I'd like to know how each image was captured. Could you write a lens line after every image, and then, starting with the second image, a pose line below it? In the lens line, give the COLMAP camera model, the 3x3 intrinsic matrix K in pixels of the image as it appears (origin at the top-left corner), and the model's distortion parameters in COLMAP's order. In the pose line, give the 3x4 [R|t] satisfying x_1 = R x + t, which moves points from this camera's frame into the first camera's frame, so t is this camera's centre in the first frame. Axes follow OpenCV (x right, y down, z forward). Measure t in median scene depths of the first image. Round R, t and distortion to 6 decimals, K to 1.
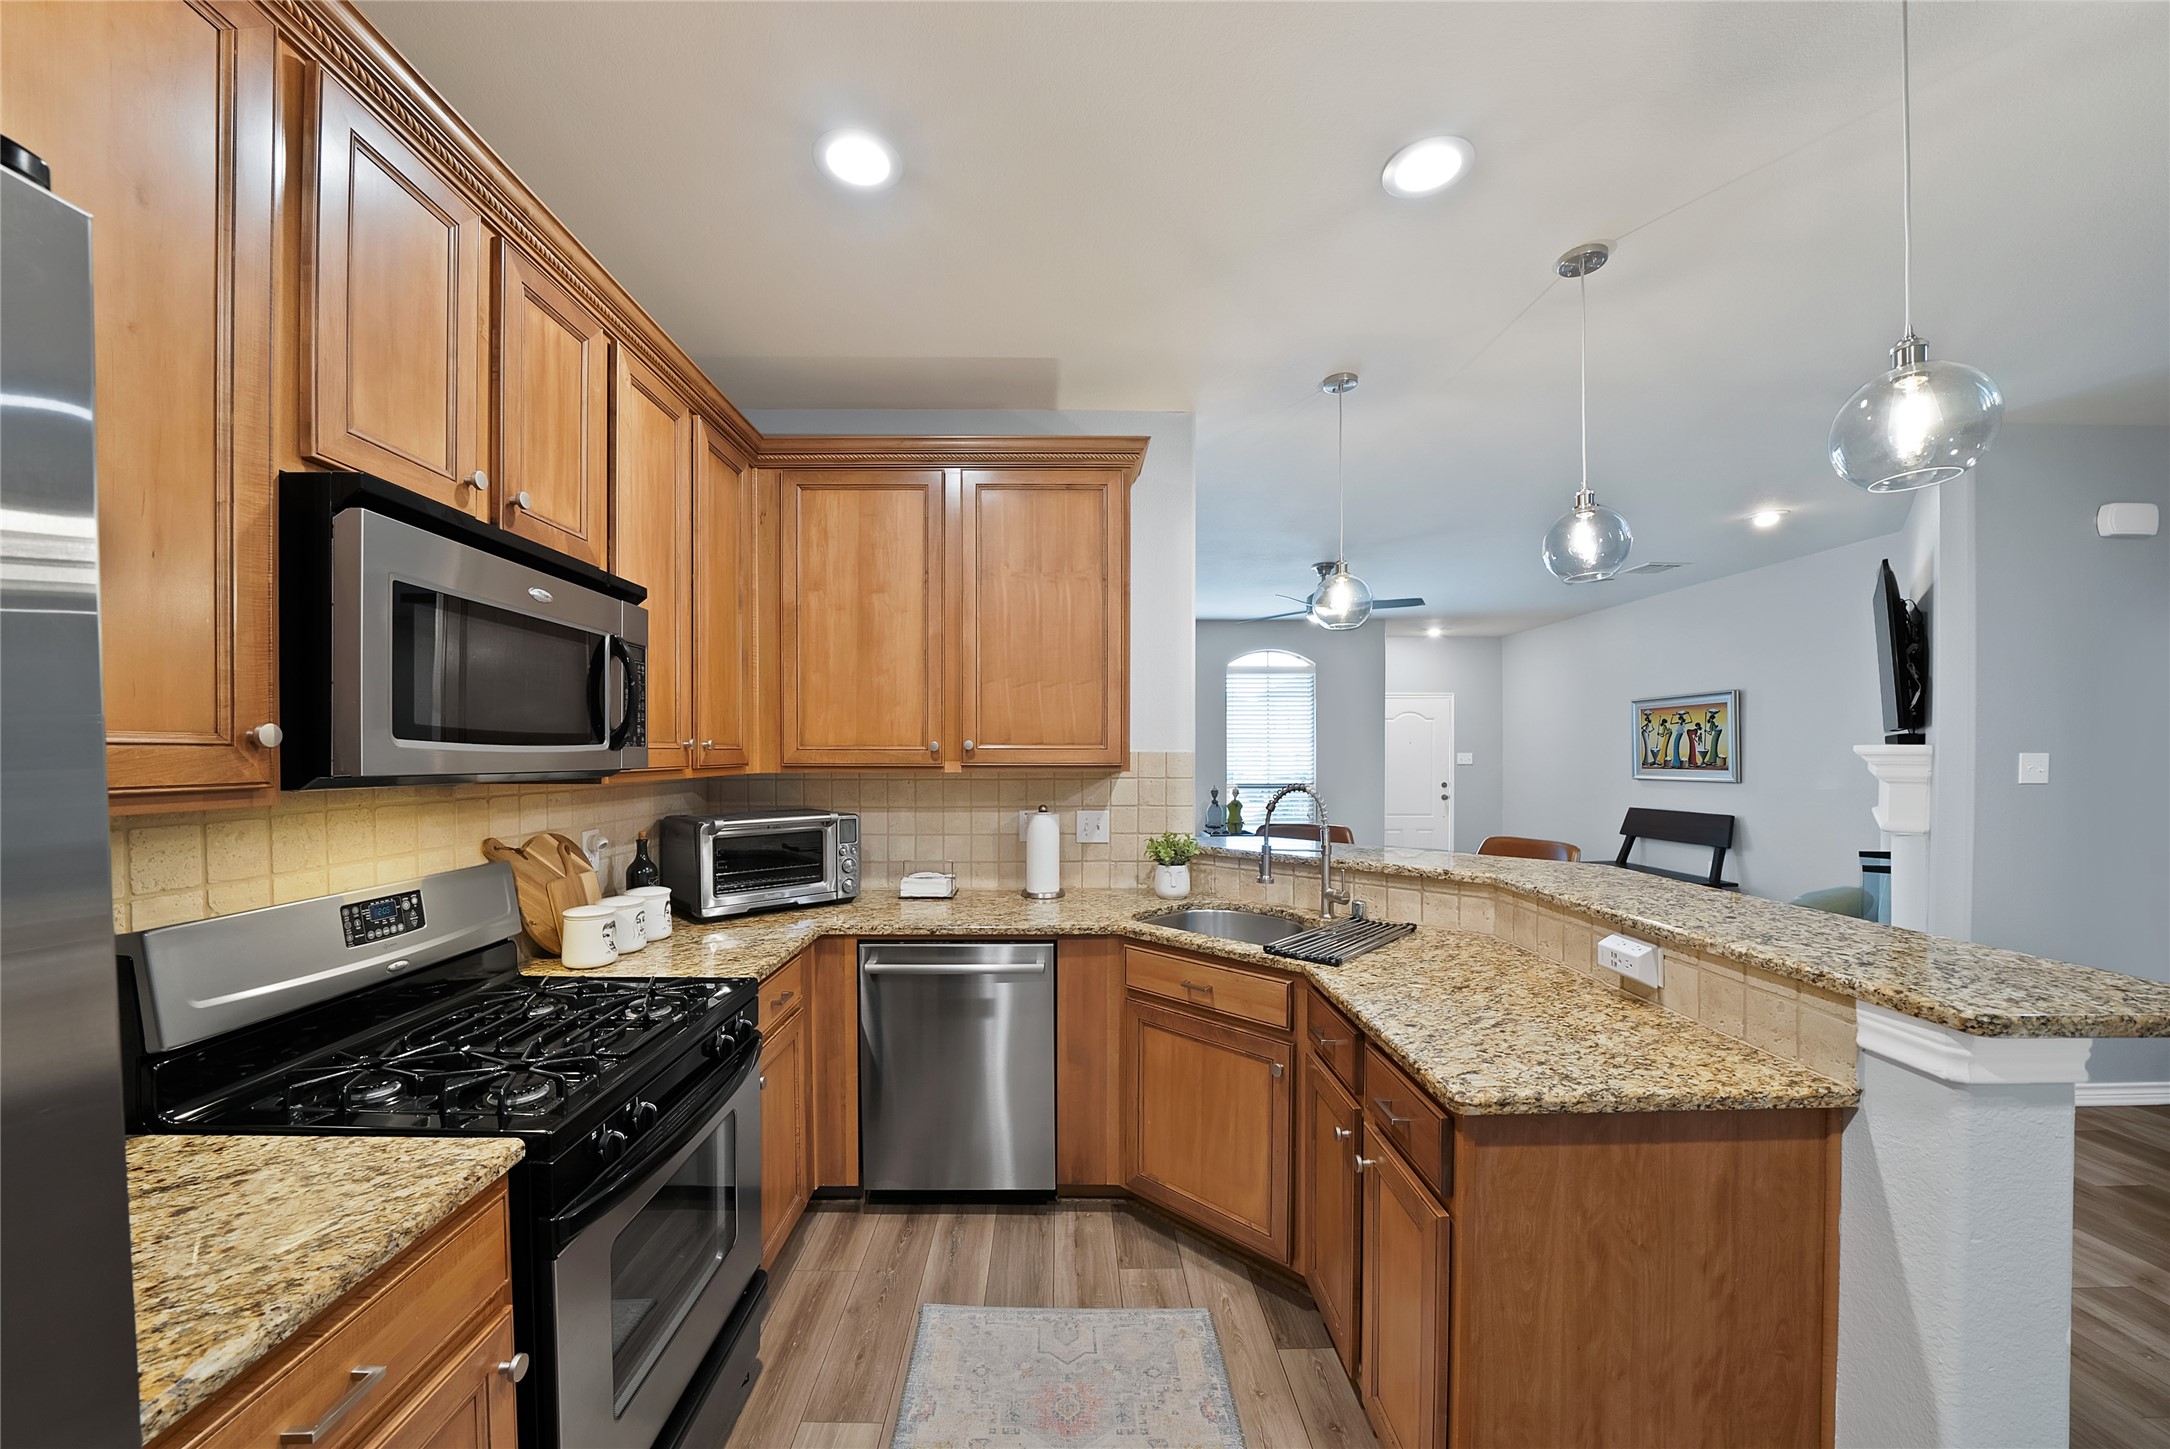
lens RADIAL K [[773.4, 0, 1079.1], [0, 773.4, 748.4], [0, 0, 1]] dist [-0.001245, -0.000132]
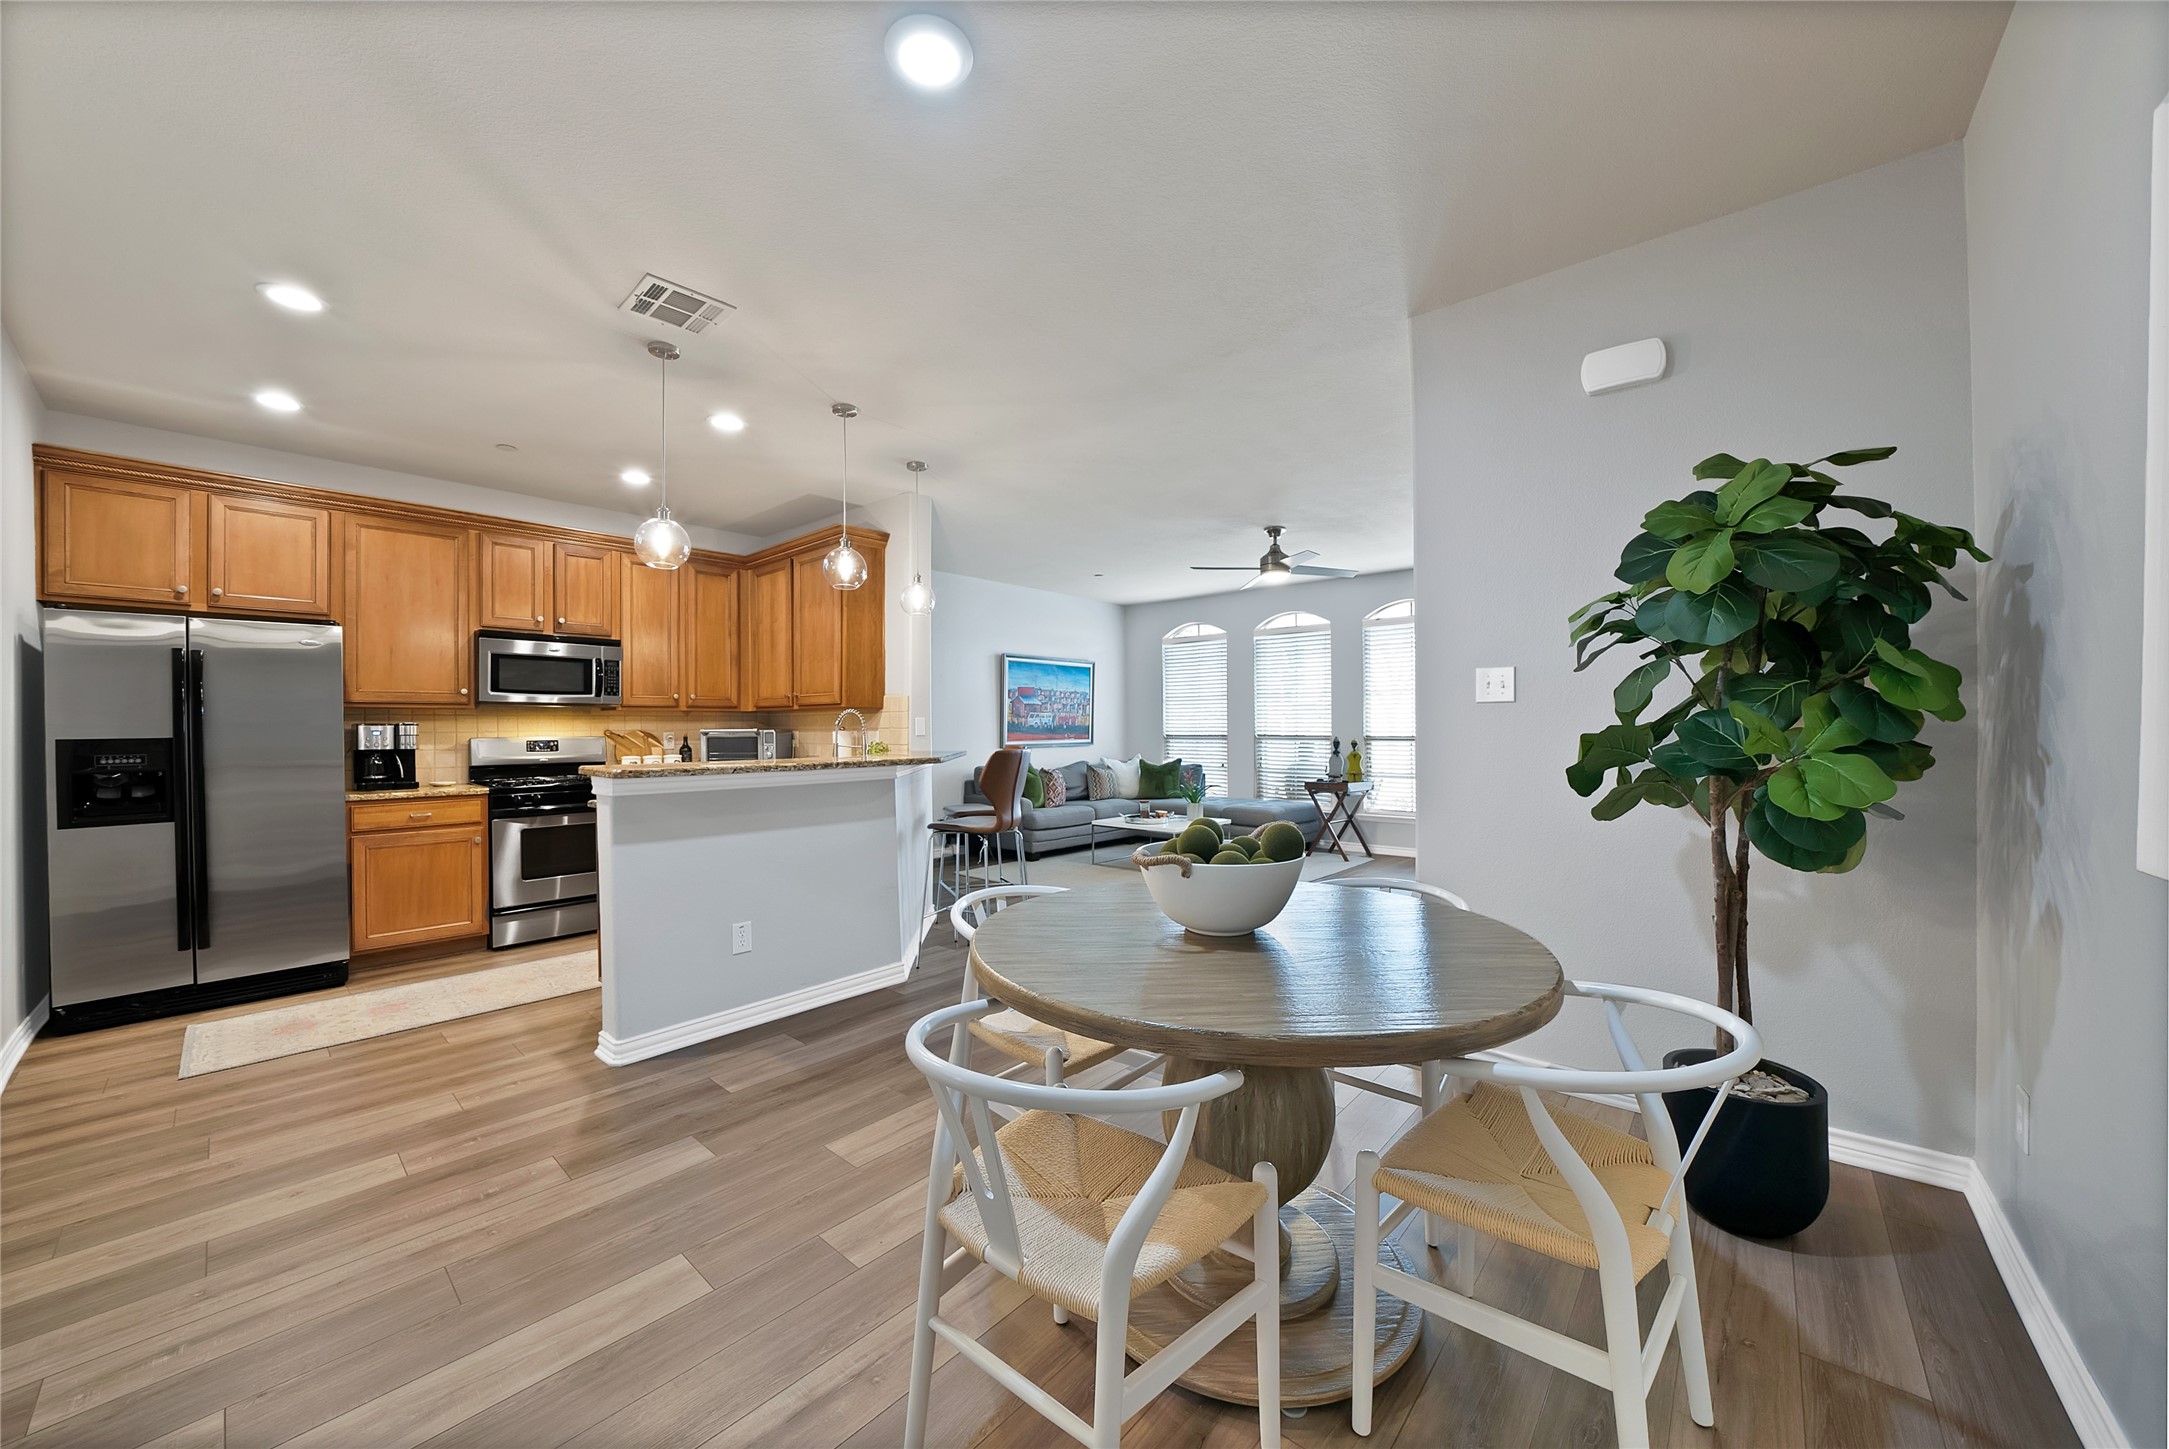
lens RADIAL K [[759.2, 0, 1084.5], [0, 759.2, 724.5], [0, 0, 1]] dist [0.000344, -0.000004]
pose [[0.737735, -0.005284, -0.675070, 2.657863], [0.009446, 0.999952, 0.002497, 0.114262], [0.675025, -0.008219, 0.737749, 0.098938]]
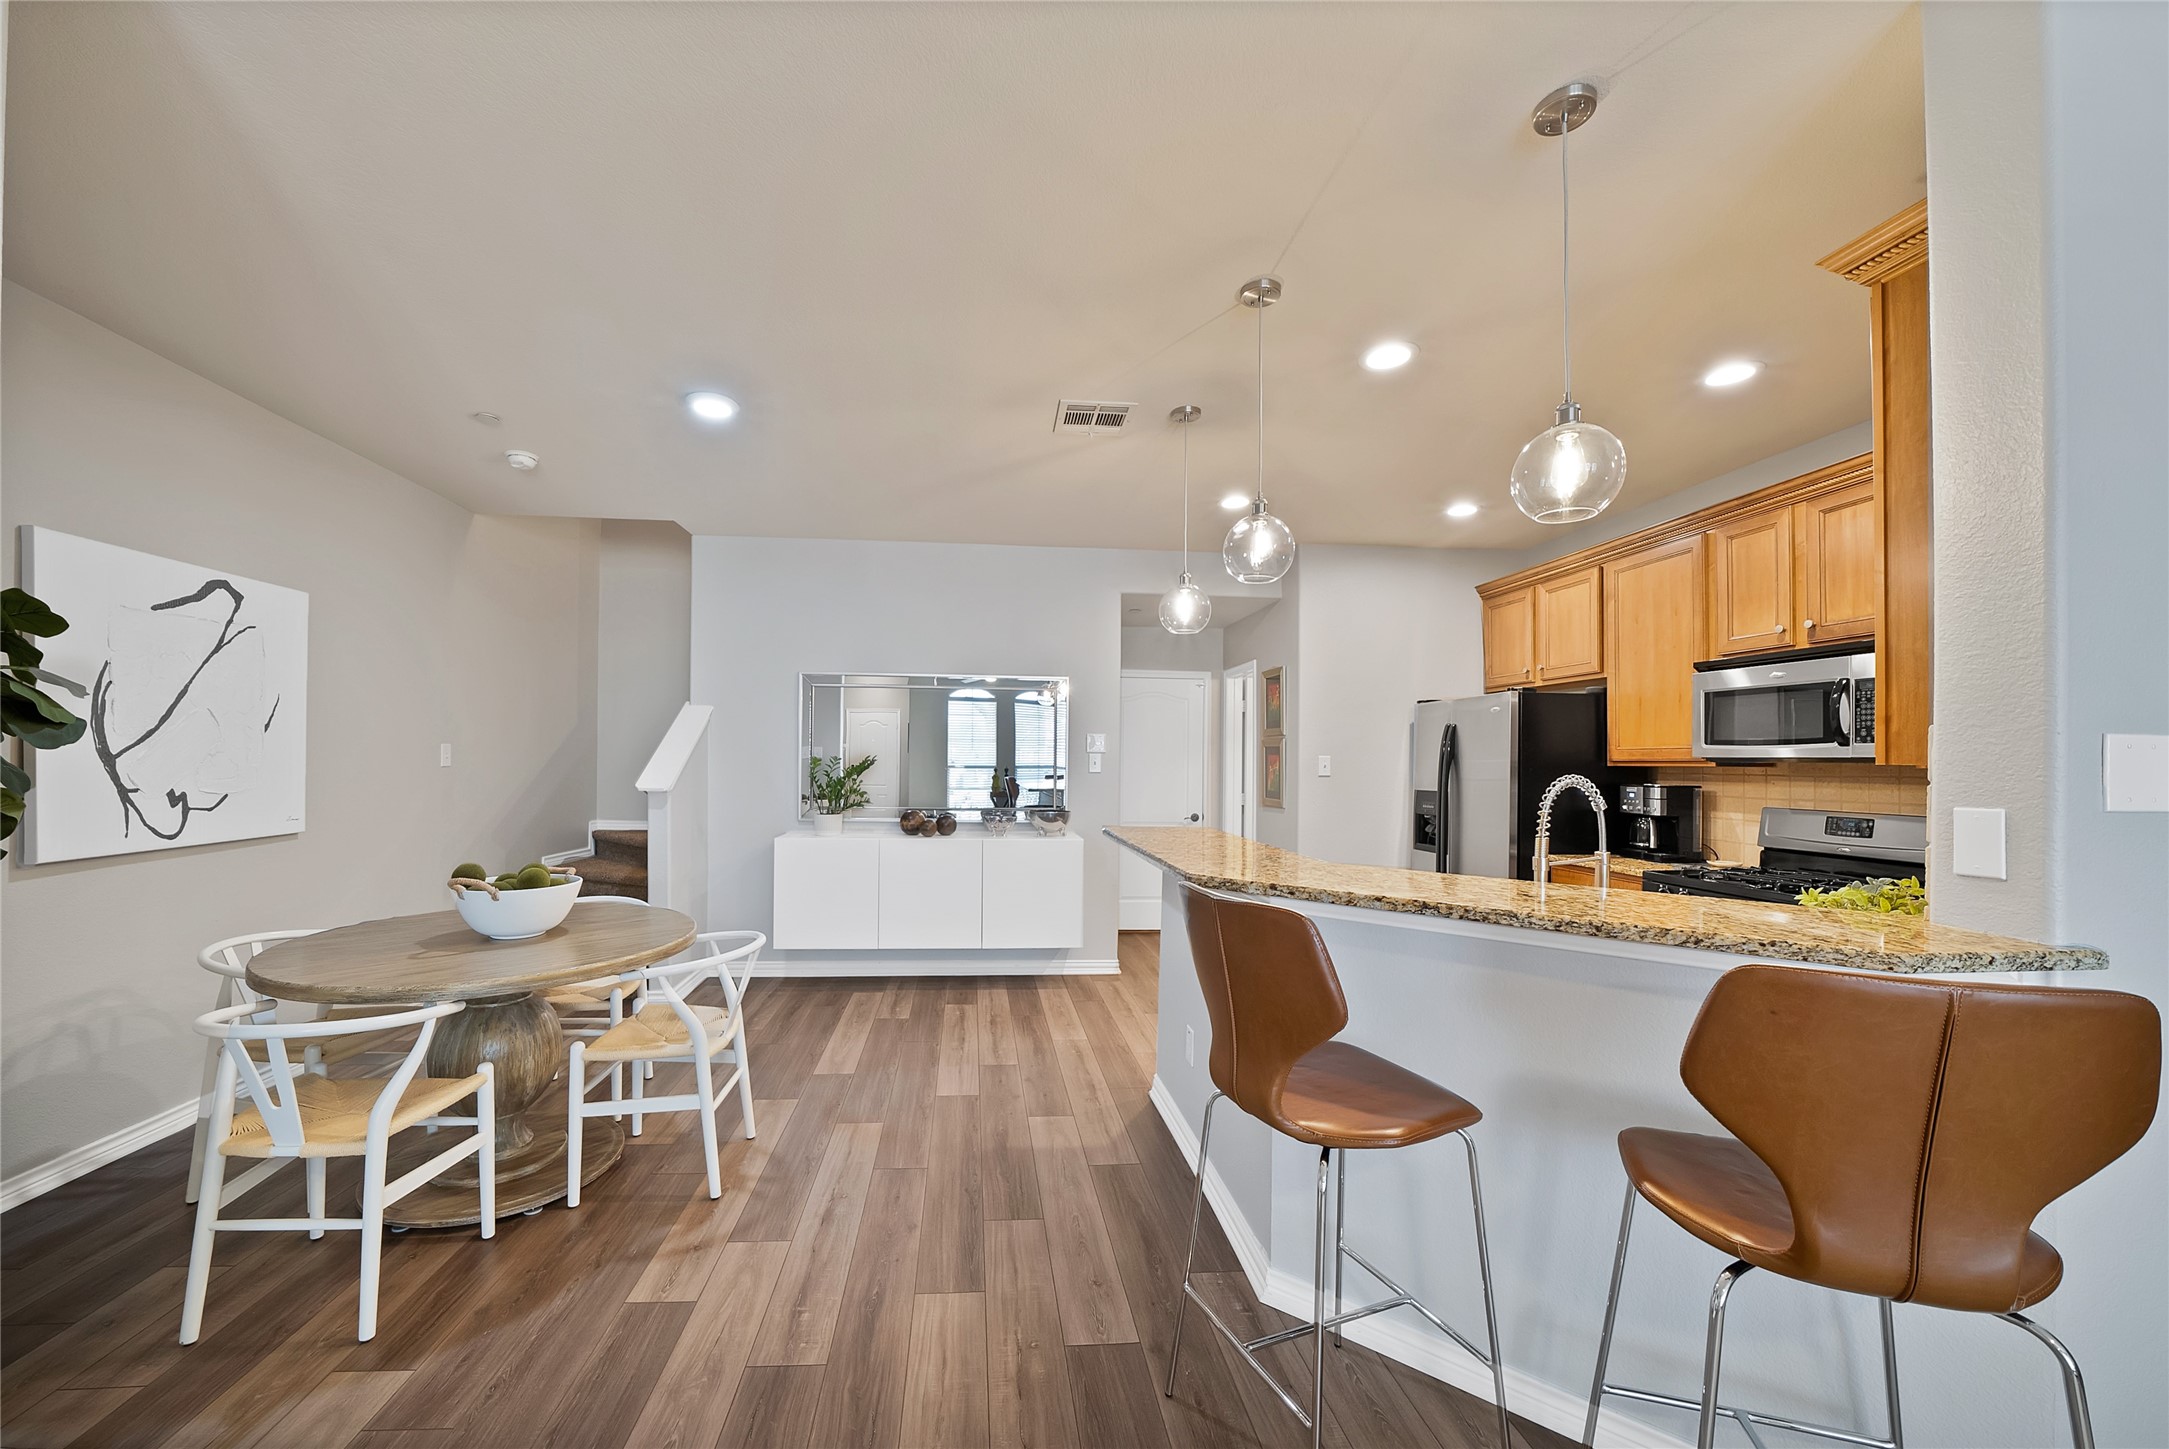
lens RADIAL K [[794.4, 0, 1018.3], [0, 794.4, 762.2], [0, 0, 1]] dist [-0.000770, -0.000057]
pose [[-0.998794, -0.006047, -0.048726, 1.241174], [-0.005991, 0.999981, -0.001291, 0.044896], [0.048733, -0.000997, -0.998811, 2.517760]]
